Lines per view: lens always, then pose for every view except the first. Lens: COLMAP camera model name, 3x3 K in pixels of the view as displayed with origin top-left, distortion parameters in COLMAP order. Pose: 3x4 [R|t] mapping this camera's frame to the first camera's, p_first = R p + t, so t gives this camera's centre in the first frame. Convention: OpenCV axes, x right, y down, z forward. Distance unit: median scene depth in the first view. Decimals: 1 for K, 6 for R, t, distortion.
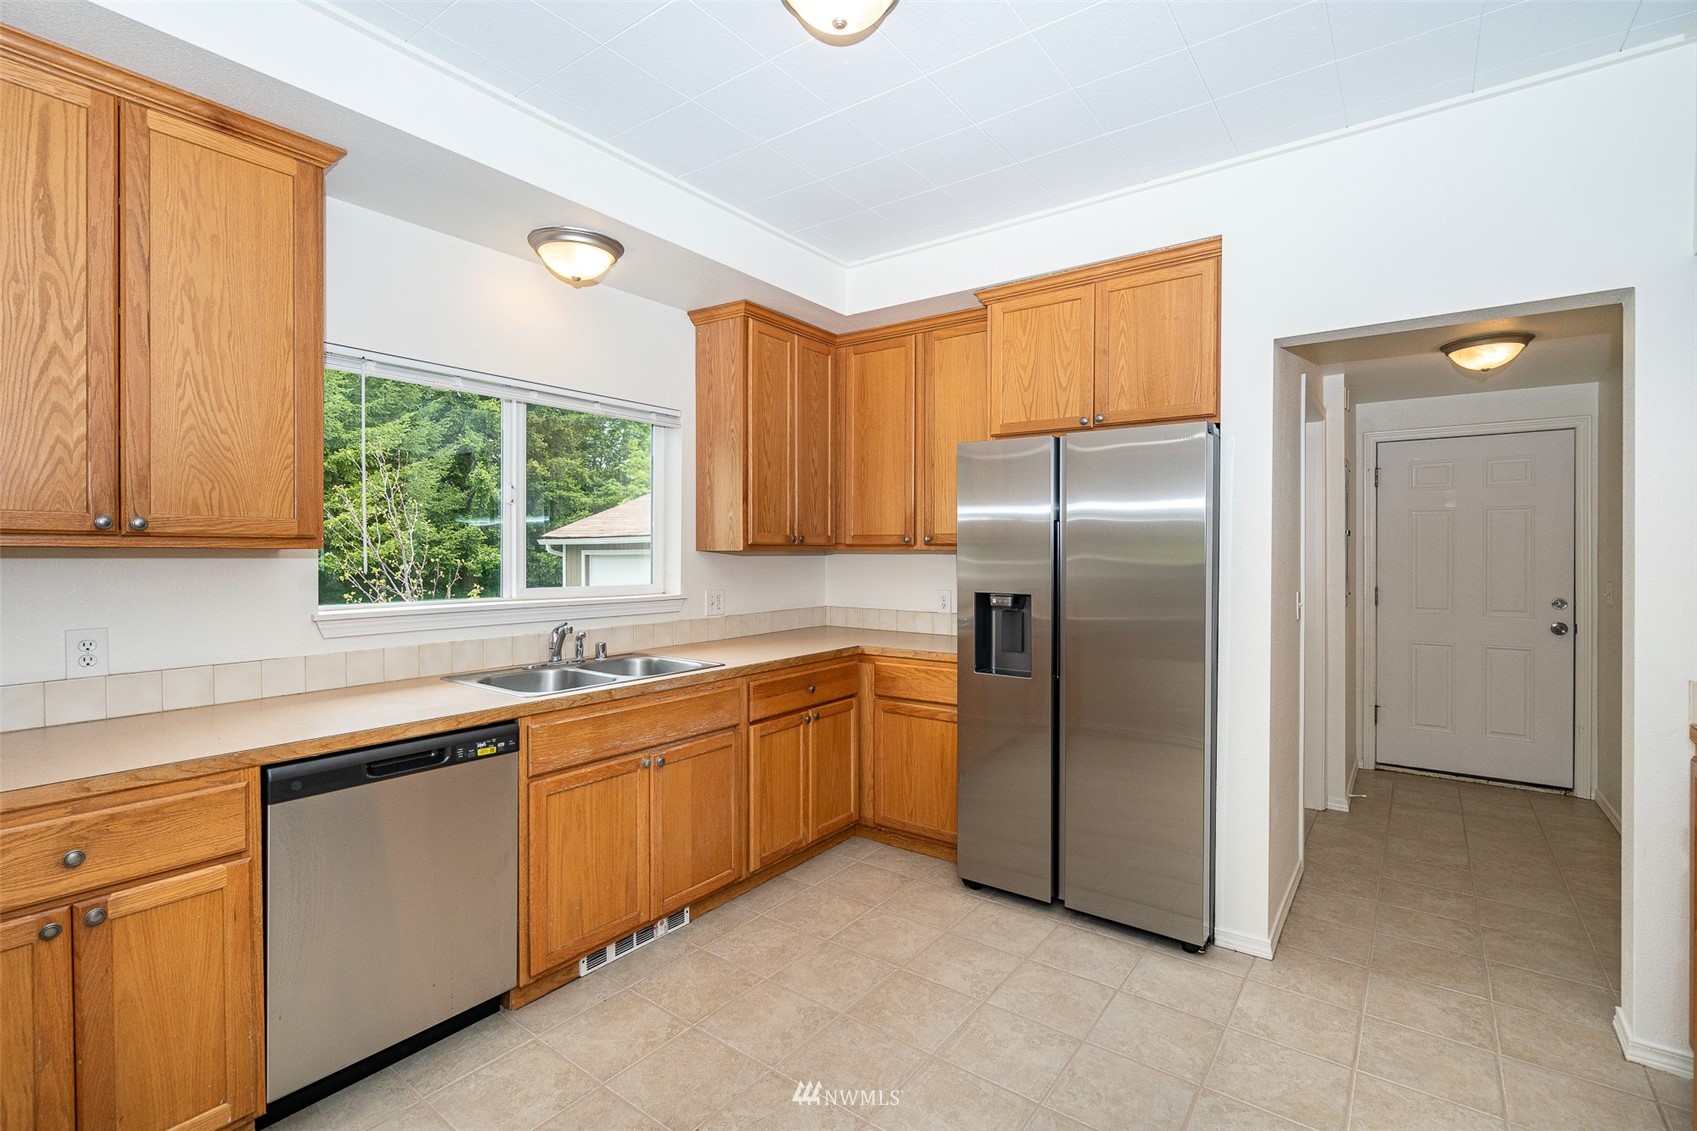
lens RADIAL K [[776.4, 0, 837.5], [0, 776.4, 556.7], [0, 0, 1]] dist [-0.001526, 0.001289]
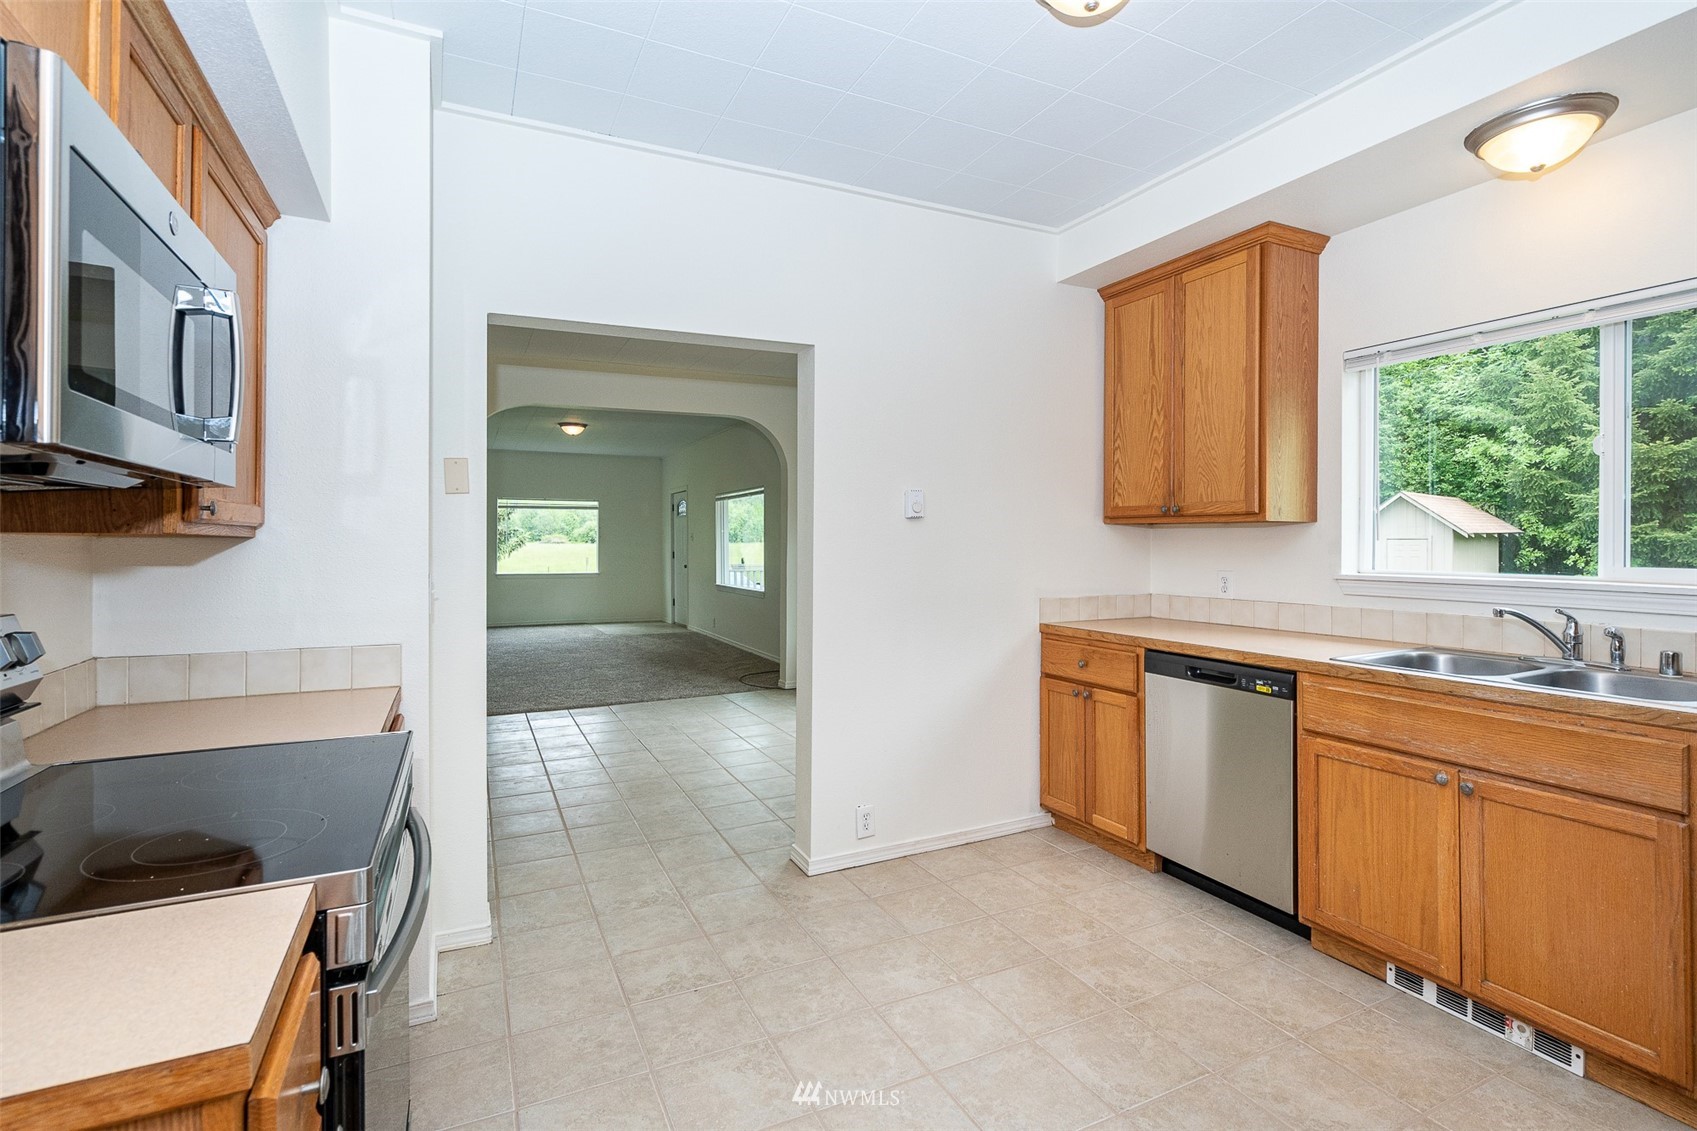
lens RADIAL K [[776.4, 0, 863.8], [0, 776.4, 536.8], [0, 0, 1]] dist [-0.001526, 0.001289]
pose [[-0.430637, -0.005064, -0.902511, 0.784545], [-0.005728, 0.999979, -0.002877, 0.023225], [0.902507, 0.003931, -0.430657, 0.859923]]
